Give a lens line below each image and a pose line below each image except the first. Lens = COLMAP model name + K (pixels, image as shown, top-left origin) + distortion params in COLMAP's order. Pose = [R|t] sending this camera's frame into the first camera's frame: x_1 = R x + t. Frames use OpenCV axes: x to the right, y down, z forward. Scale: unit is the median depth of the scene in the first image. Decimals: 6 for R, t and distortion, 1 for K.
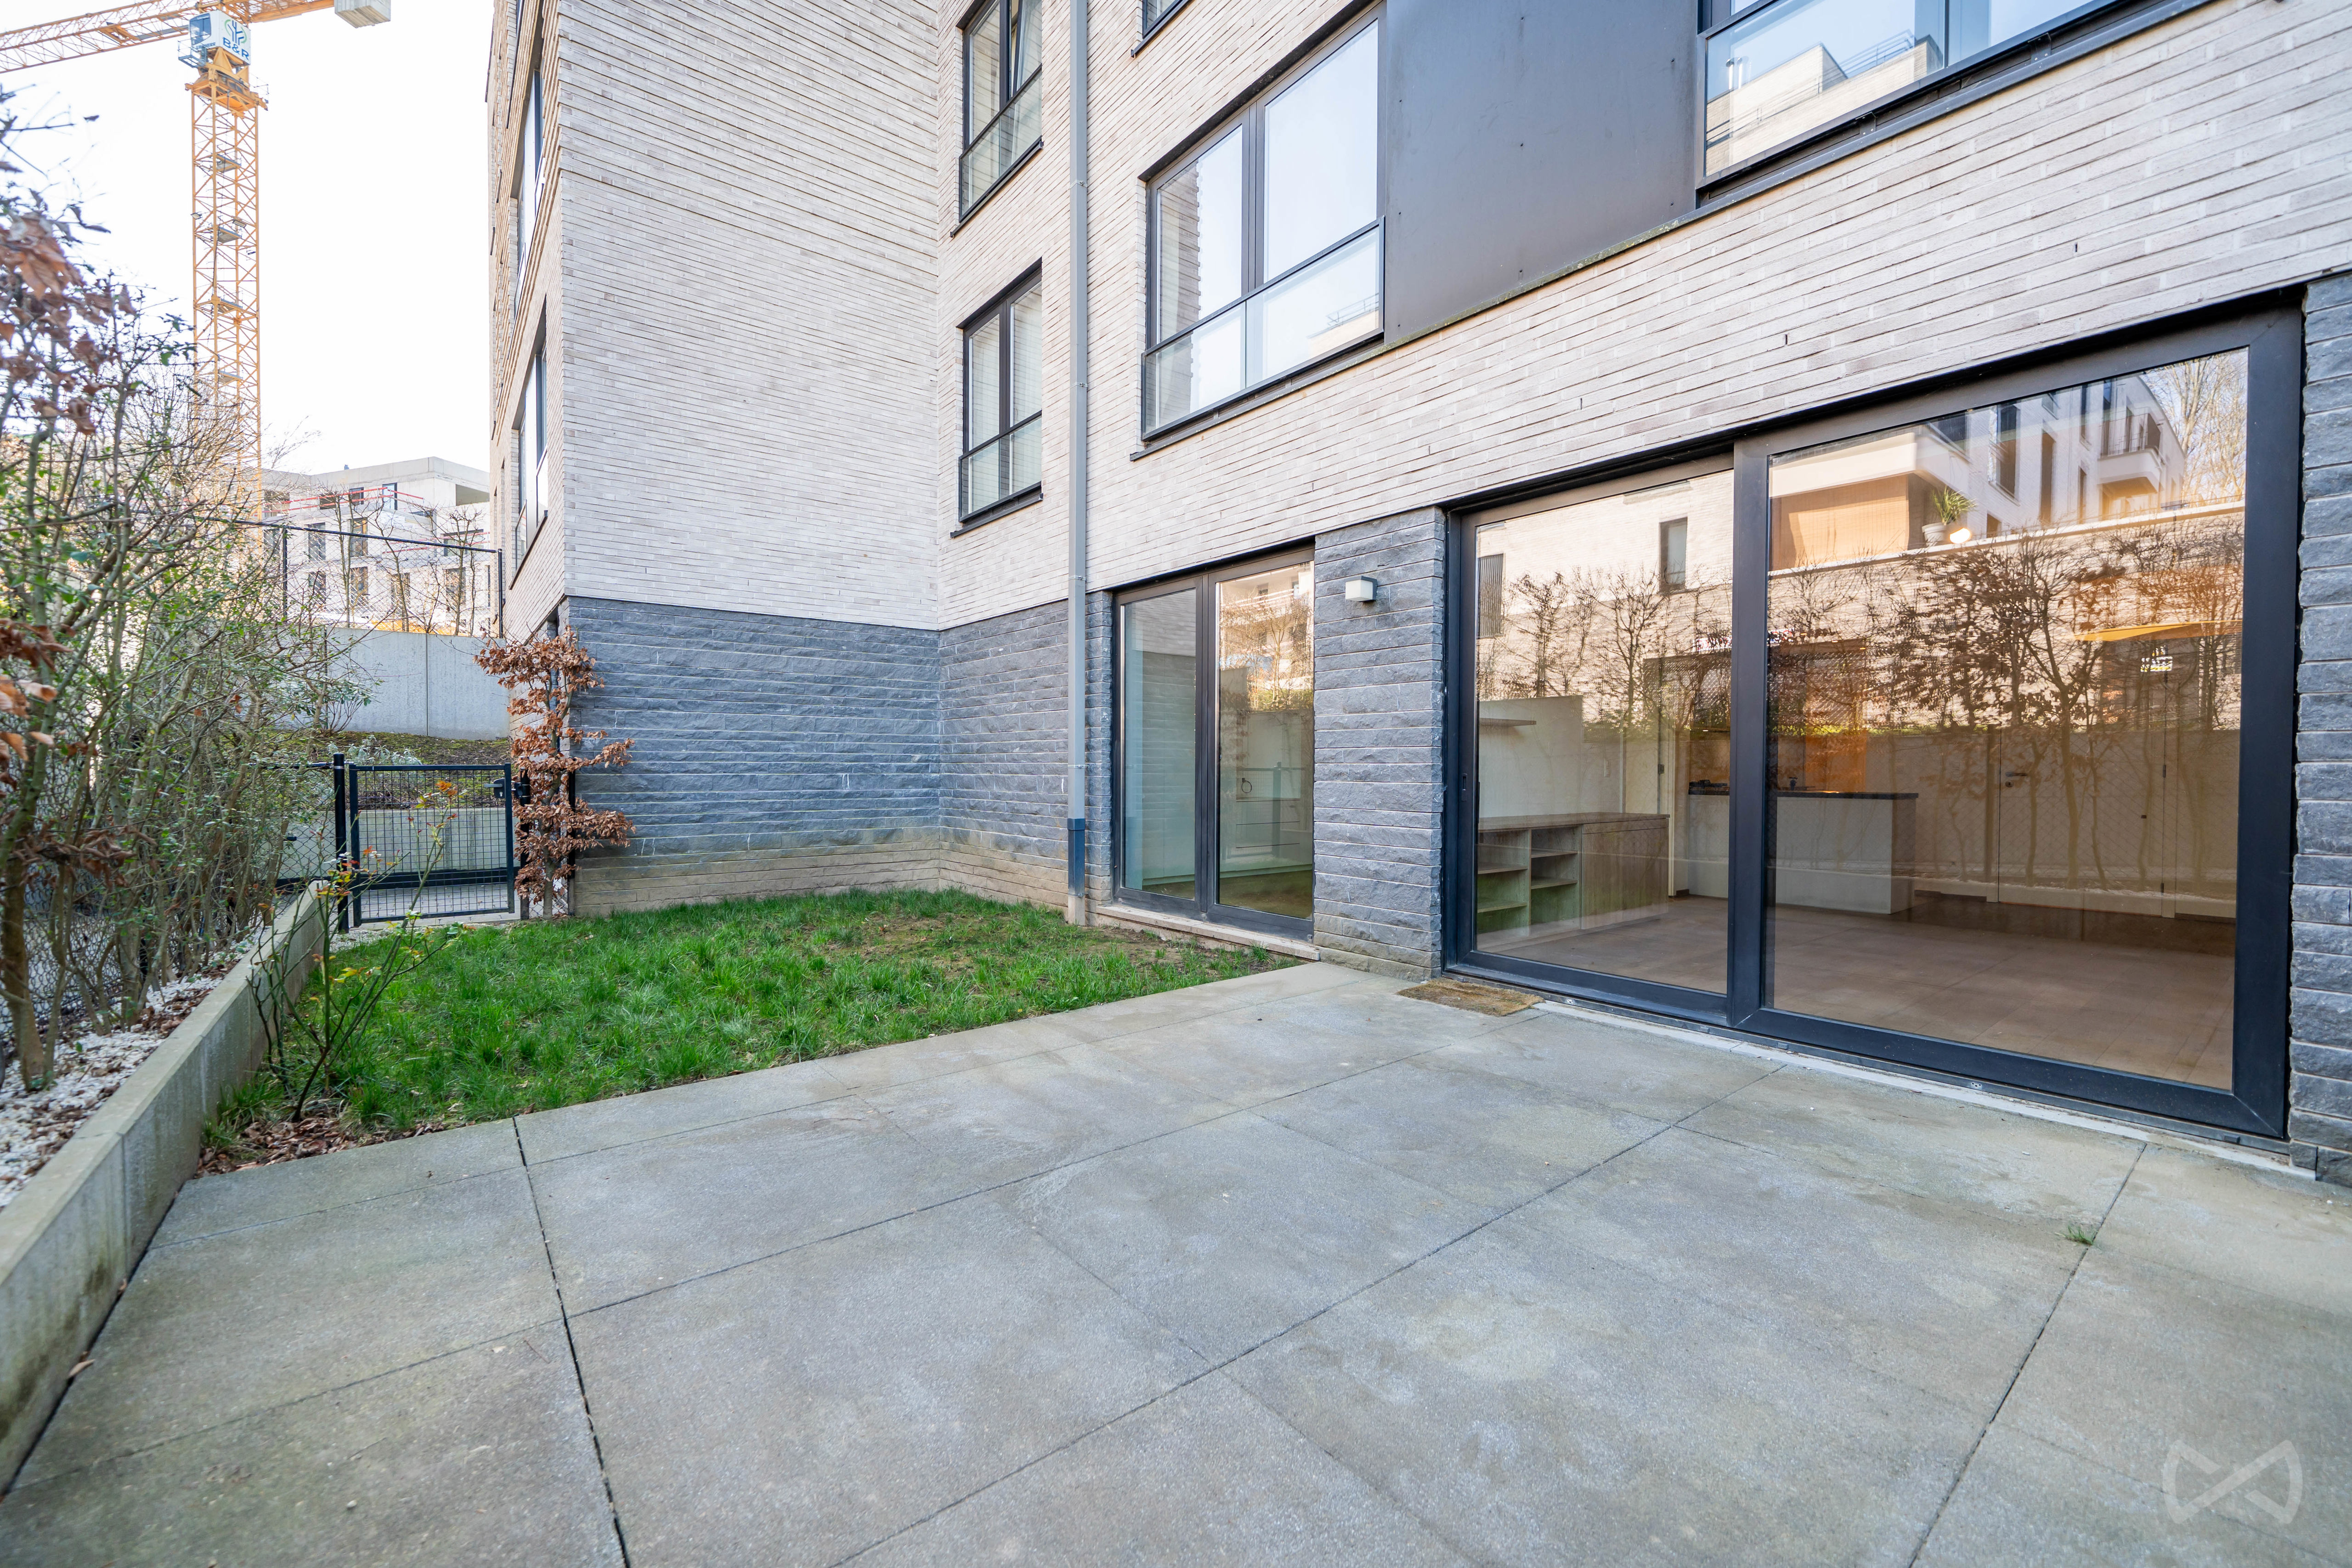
lens RADIAL K [[949.3, 0, 1176.0], [0, 949.3, 784.0], [0, 0, 1]] dist [-0.002492, -0.000320]
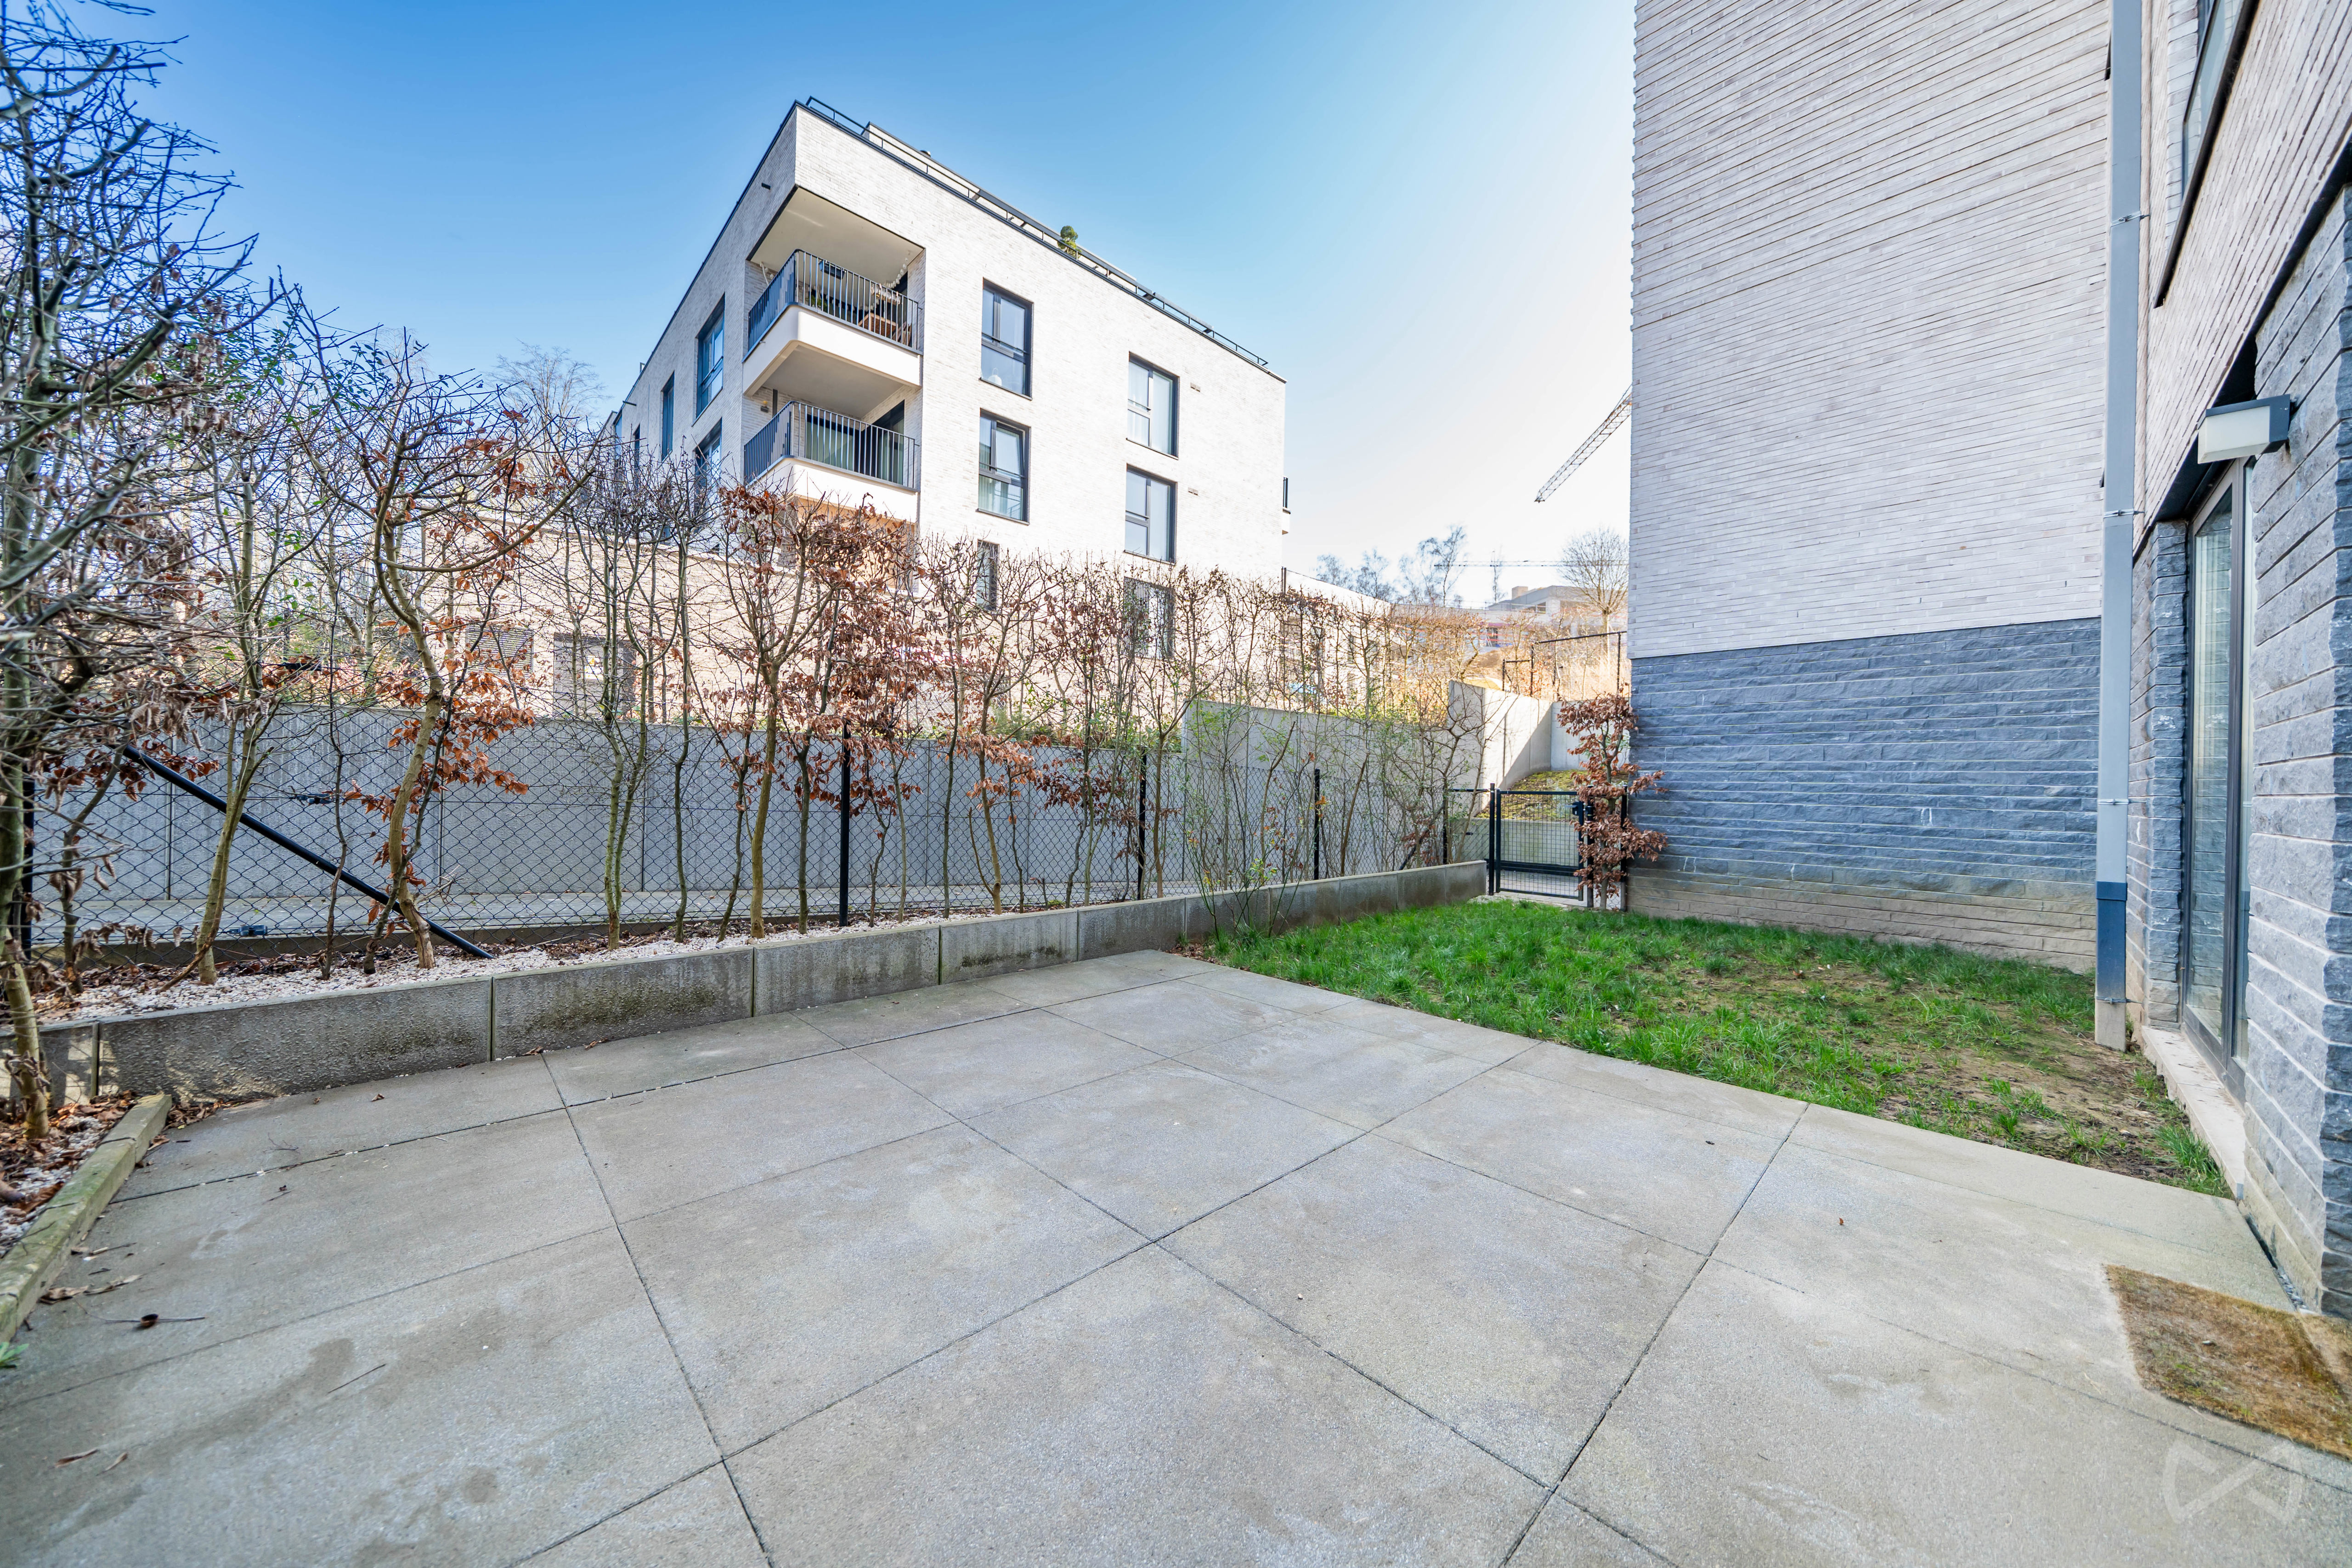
lens RADIAL K [[810.4, 0, 1174.3], [0, 810.4, 783.0], [0, 0, 1]] dist [-0.006916, -0.000466]
pose [[0.080945, -0.001432, -0.996718, 0.383658], [-0.038878, 0.999233, -0.004593, -0.003837], [0.995960, 0.039122, 0.080827, 0.306312]]
